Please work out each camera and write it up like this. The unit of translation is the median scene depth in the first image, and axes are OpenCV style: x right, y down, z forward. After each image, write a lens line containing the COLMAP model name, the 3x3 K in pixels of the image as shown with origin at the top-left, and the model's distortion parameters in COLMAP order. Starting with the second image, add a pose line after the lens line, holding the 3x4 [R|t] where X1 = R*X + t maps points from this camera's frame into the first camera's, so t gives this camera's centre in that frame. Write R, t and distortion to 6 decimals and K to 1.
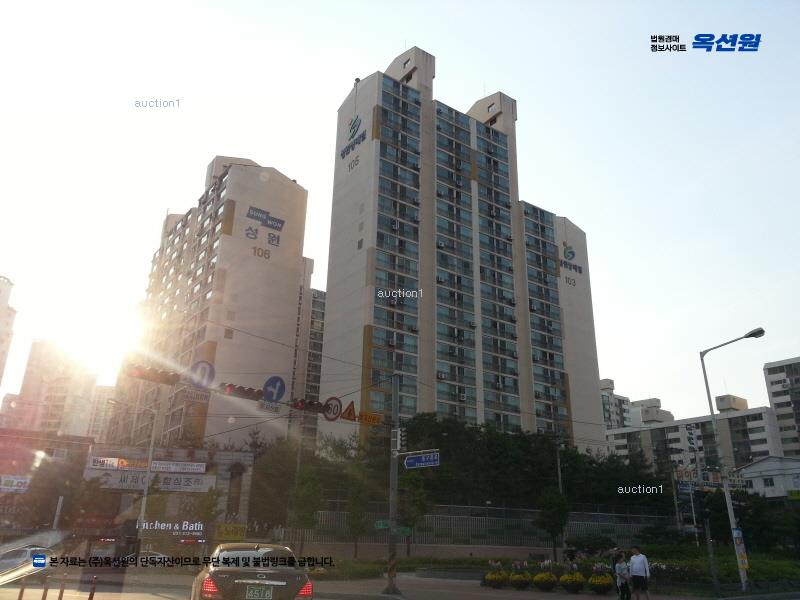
lens RADIAL K [[651.6, 0, 400.0], [0, 651.6, 300.0], [0, 0, 1]] dist [0.103134, -0.206710]
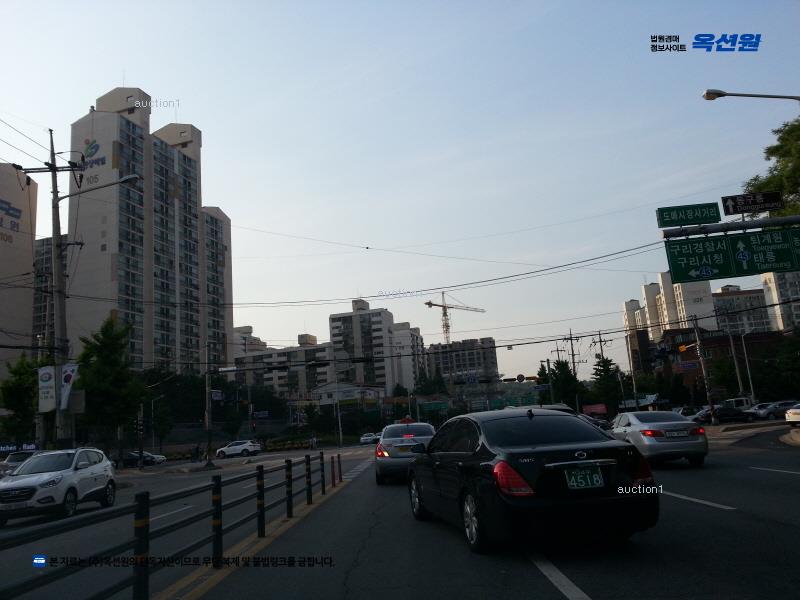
lens RADIAL K [[651.6, 0, 400.0], [0, 651.6, 300.0], [0, 0, 1]] dist [0.103134, -0.206710]
pose [[0.802144, 0.047569, 0.595232, -0.345083], [-0.137540, 0.984737, 0.106654, -0.189763], [-0.581074, -0.167420, 0.796444, -0.462600]]
